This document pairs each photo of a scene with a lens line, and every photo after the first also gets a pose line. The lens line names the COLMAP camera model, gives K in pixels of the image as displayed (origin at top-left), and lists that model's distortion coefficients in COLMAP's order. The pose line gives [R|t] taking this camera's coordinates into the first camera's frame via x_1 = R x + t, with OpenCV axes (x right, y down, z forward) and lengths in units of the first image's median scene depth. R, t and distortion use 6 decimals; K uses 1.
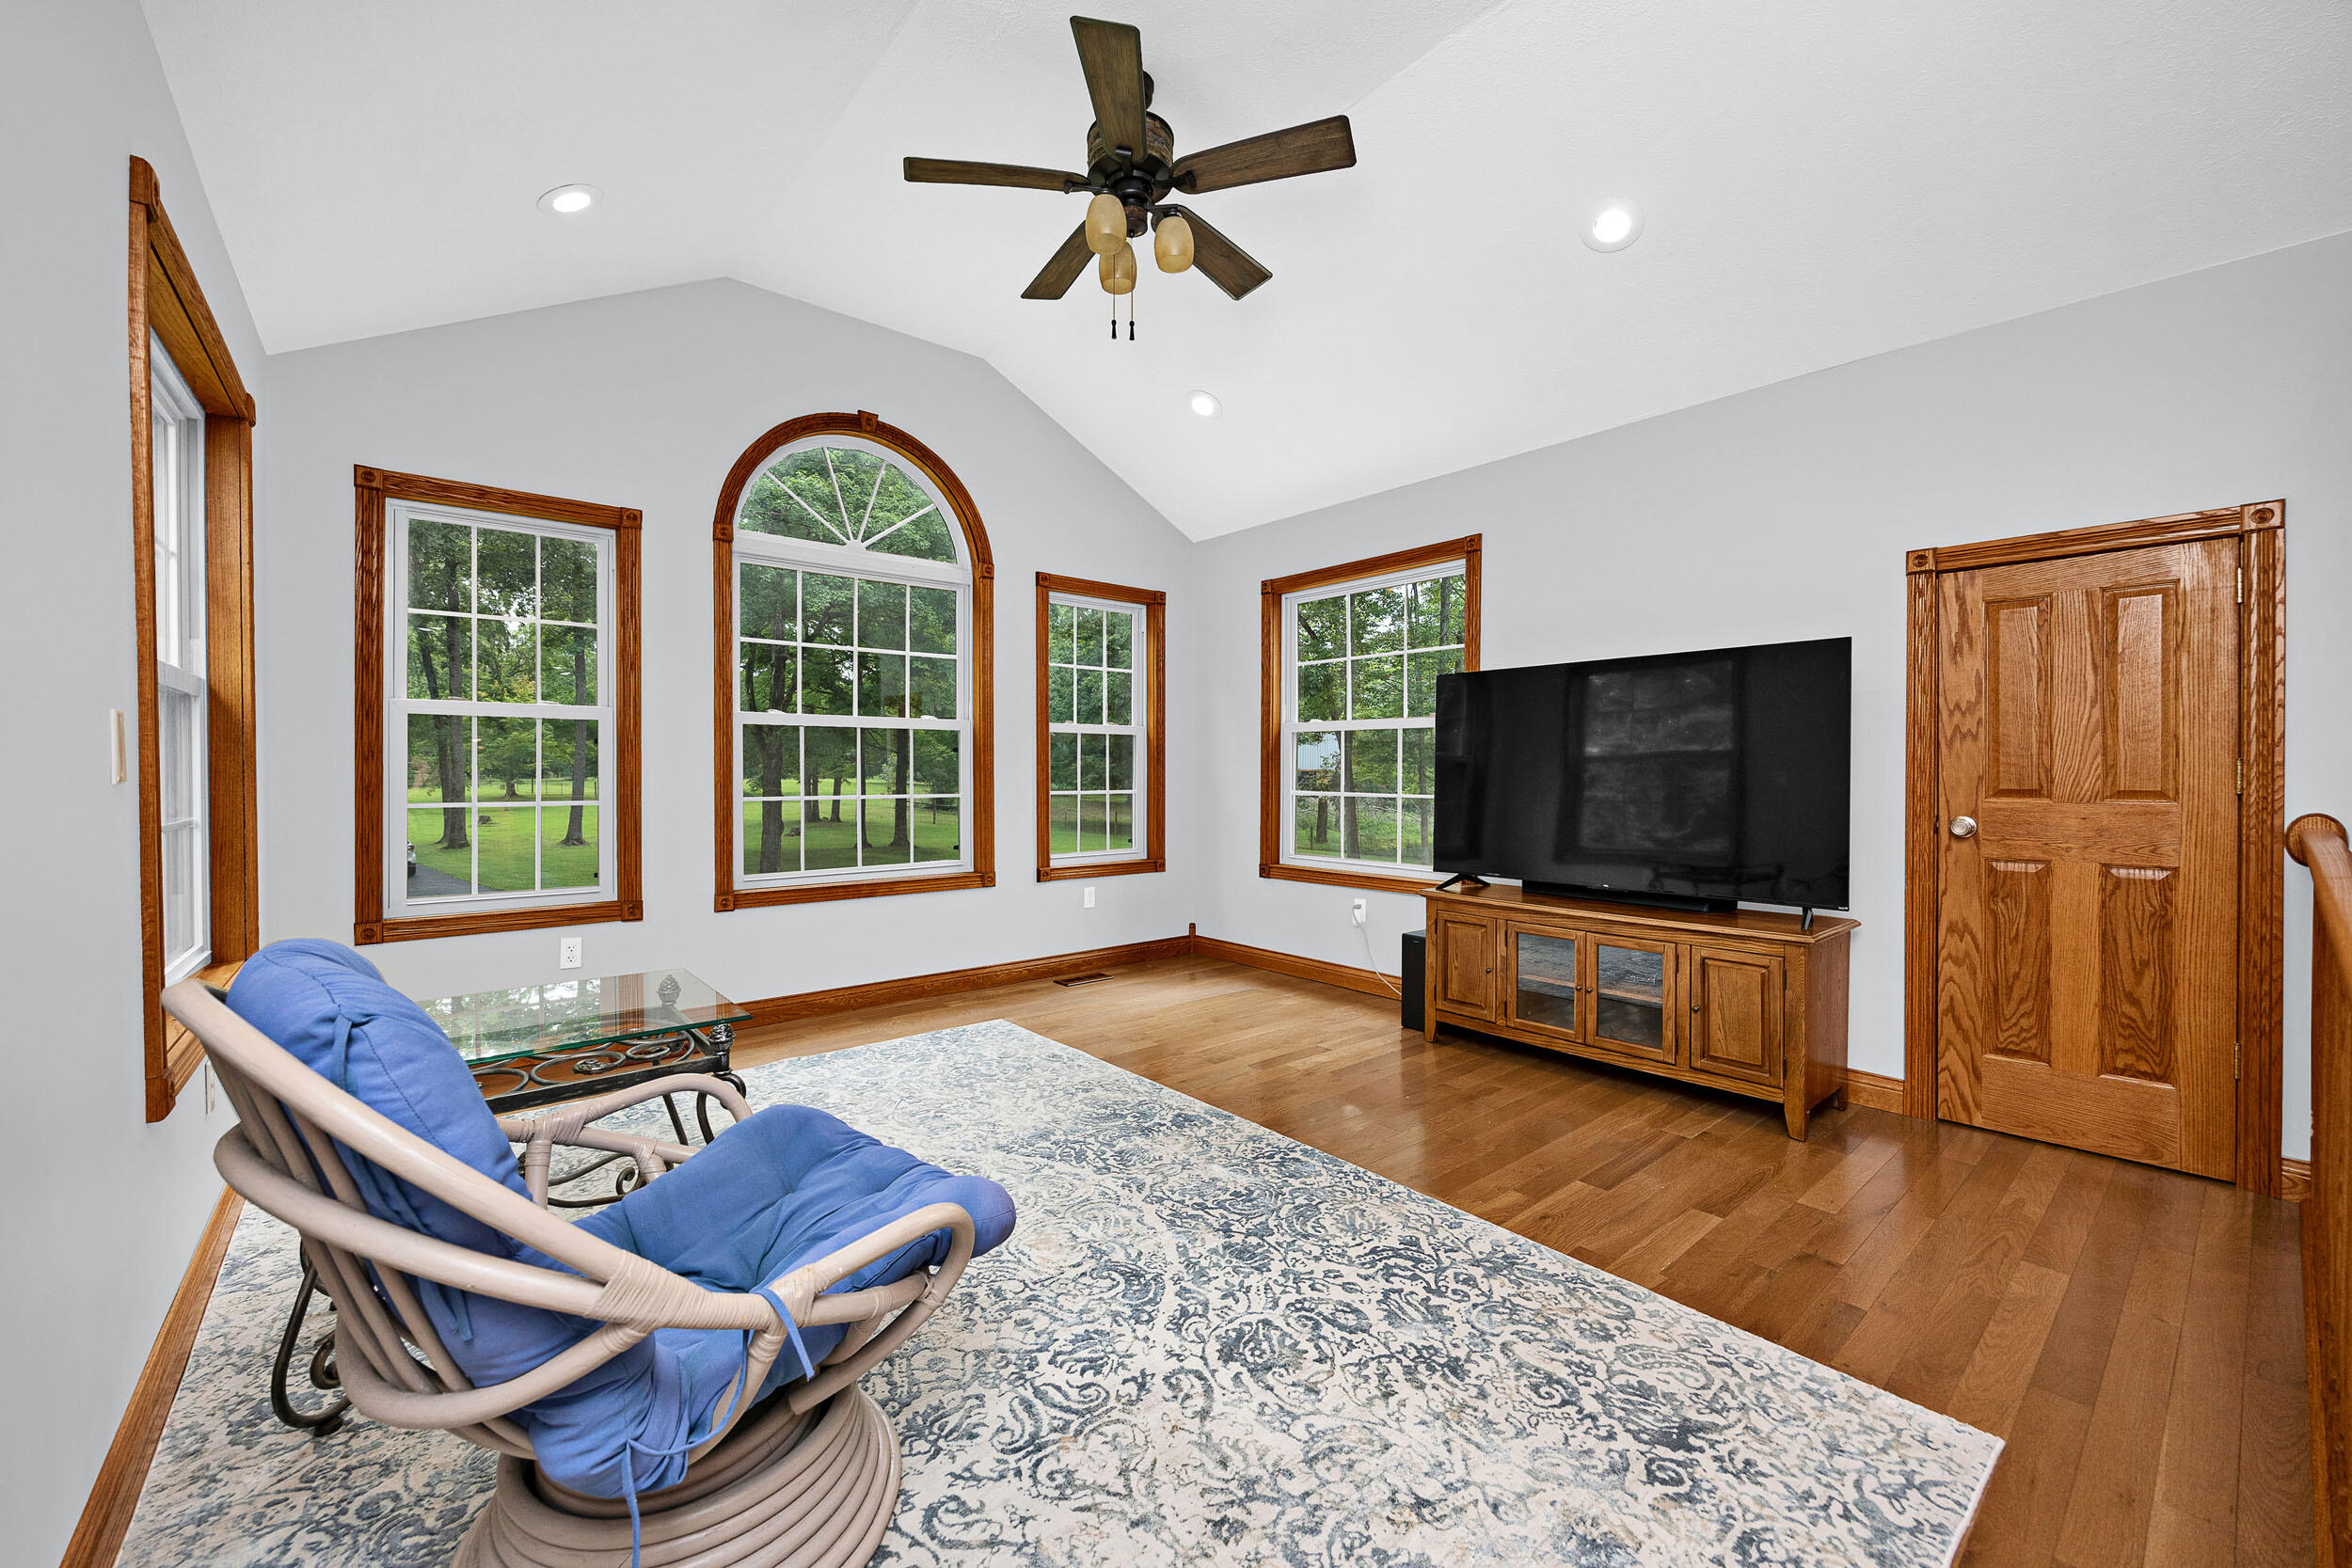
lens RADIAL K [[908.5, 0, 1170.4], [0, 908.5, 769.9], [0, 0, 1]] dist [0.000409, 0.000016]
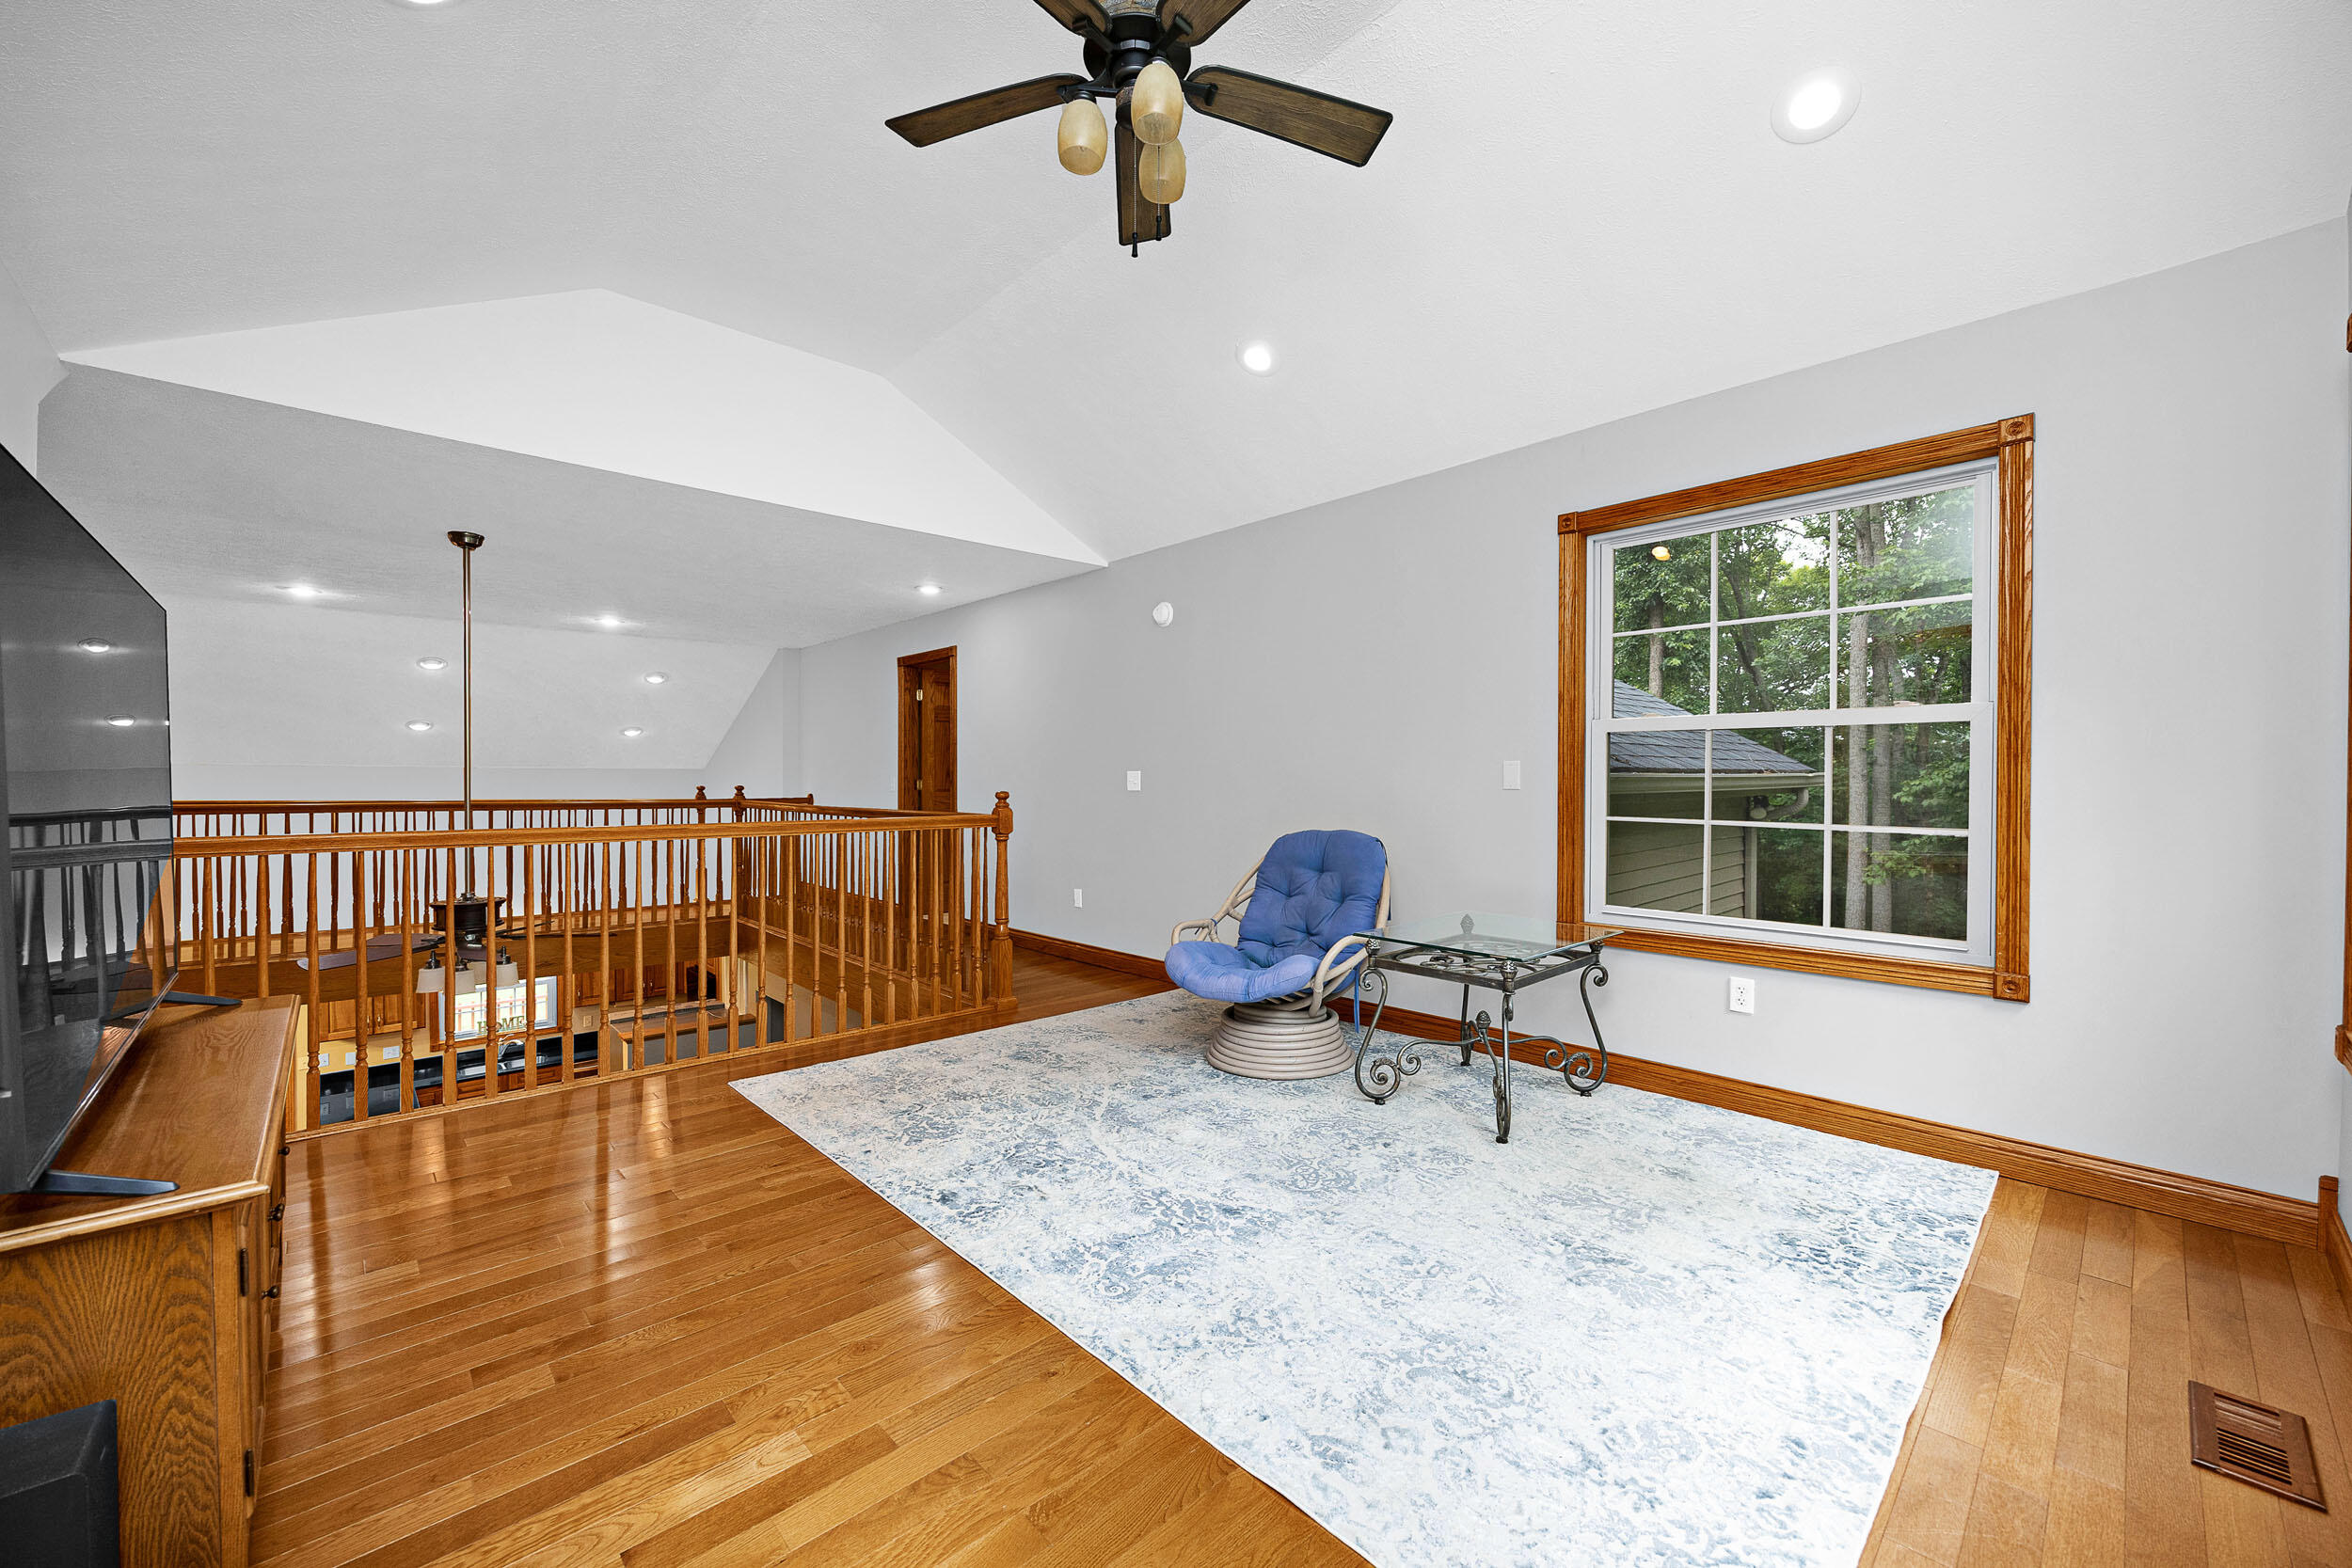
lens RADIAL K [[908.5, 0, 1179.0], [0, 908.5, 781.3], [0, 0, 1]] dist [0.000409, 0.000016]
pose [[-0.998453, 0.005528, -0.055324, -0.041015], [0.004461, 0.999802, 0.019389, -0.019685], [0.055421, 0.019112, -0.998280, 1.869359]]
